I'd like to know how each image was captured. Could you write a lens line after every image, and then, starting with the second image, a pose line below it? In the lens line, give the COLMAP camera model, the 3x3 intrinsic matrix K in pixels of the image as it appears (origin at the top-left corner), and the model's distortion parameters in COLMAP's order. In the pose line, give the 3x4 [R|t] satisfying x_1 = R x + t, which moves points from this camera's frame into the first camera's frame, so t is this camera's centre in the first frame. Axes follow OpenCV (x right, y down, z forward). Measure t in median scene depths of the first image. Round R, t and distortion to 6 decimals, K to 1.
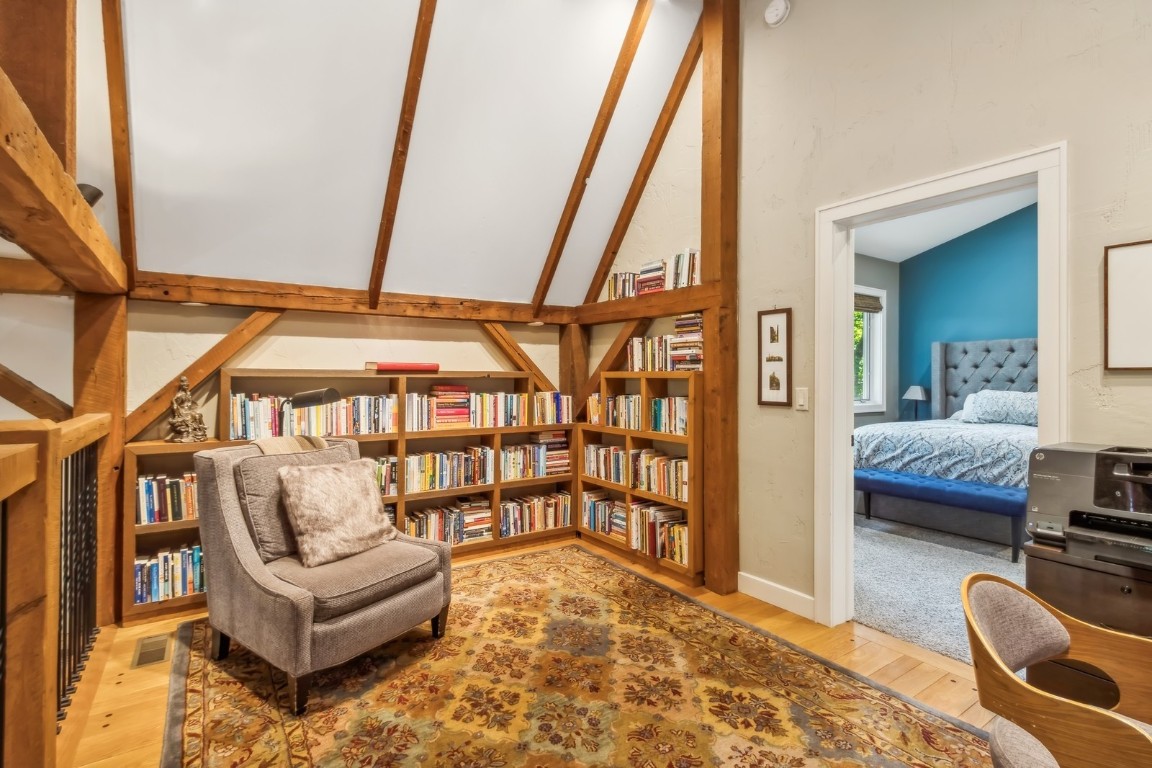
lens RADIAL K [[533.6, 0, 574.3], [0, 533.6, 381.3], [0, 0, 1]] dist [-0.002397, -0.000008]
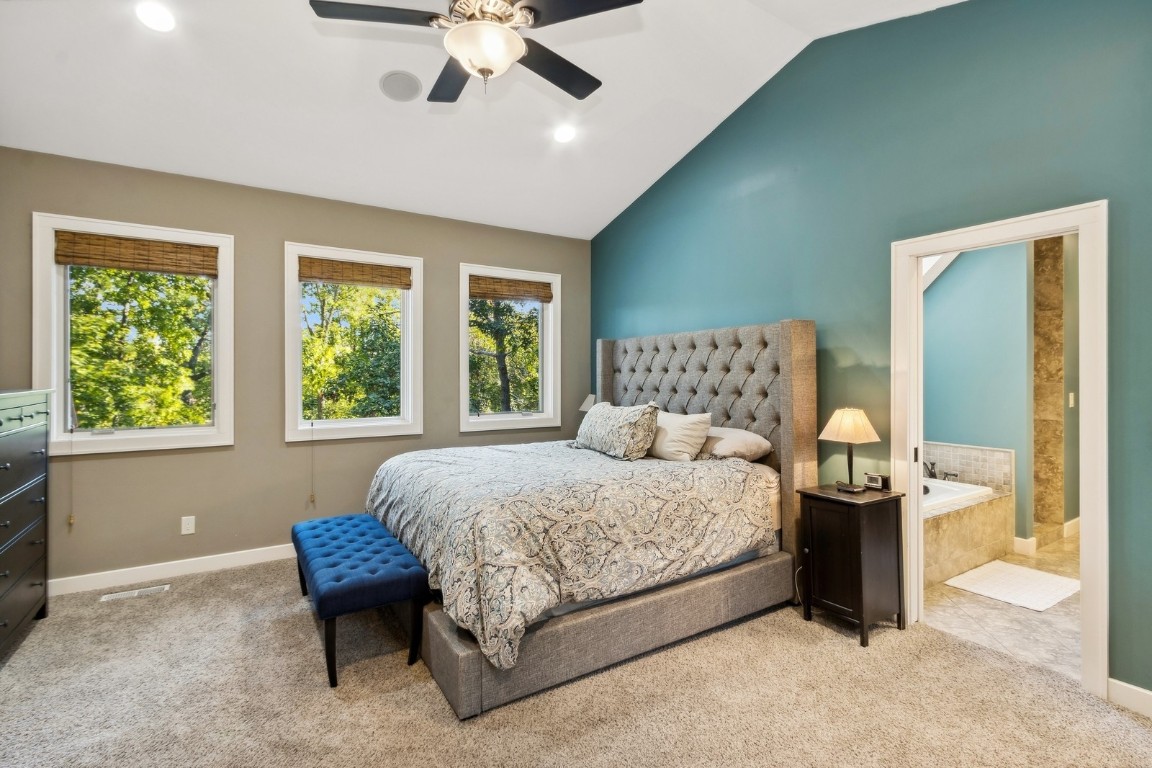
lens RADIAL K [[533.6, 0, 582.5], [0, 533.6, 383.4], [0, 0, 1]] dist [-0.002397, -0.000008]
pose [[0.999511, -0.005751, -0.030737, 0.661277], [0.006062, 0.999931, 0.010028, -0.016016], [0.030678, -0.010210, 0.999477, 0.205365]]
